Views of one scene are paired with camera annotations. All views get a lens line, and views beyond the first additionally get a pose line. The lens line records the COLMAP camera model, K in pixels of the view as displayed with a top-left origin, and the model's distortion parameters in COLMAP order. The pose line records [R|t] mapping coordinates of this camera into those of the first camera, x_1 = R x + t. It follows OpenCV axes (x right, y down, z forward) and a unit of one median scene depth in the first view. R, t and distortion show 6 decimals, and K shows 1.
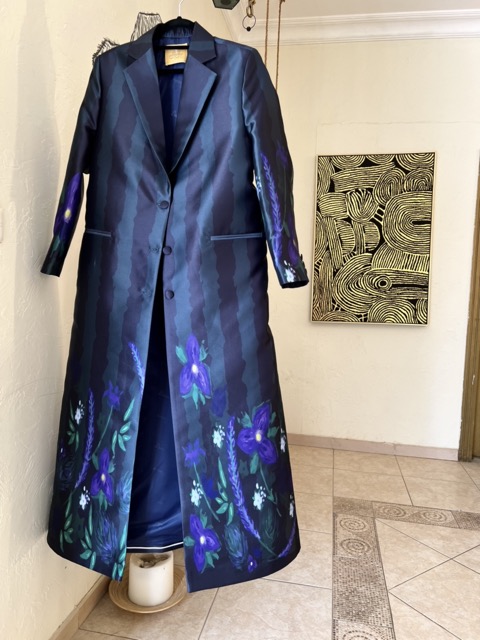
lens RADIAL K [[489.4, 0, 241.5], [0, 489.4, 321.5], [0, 0, 1]] dist [0.030121, -0.029303]
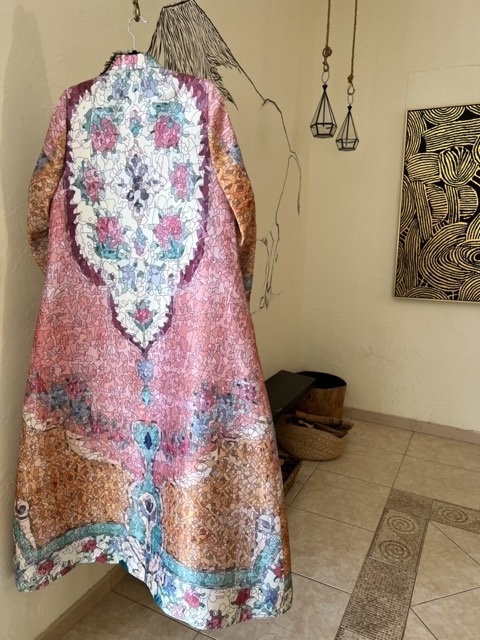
lens RADIAL K [[489.4, 0, 235.6], [0, 489.4, 318.5], [0, 0, 1]] dist [0.030121, -0.029303]
pose [[0.957021, 0.035680, -0.287816, 0.144877], [0.000856, 0.992052, 0.125829, -0.089184], [0.290018, -0.120668, 0.949383, 0.029836]]
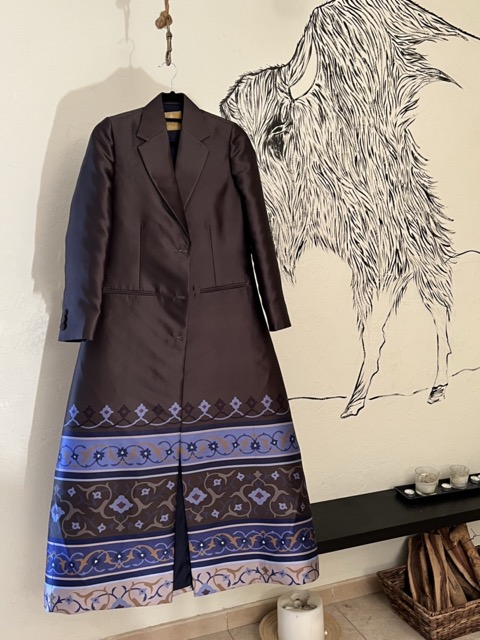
lens RADIAL K [[668.3, 0, 221.3], [0, 668.3, 319.6], [0, 0, 1]] dist [0.019449, 0.000000]
pose [[0.501040, 0.060380, -0.863315, 0.498522], [-0.006352, 0.997793, 0.066099, -0.090186], [0.865401, -0.027634, 0.500318, 0.143794]]
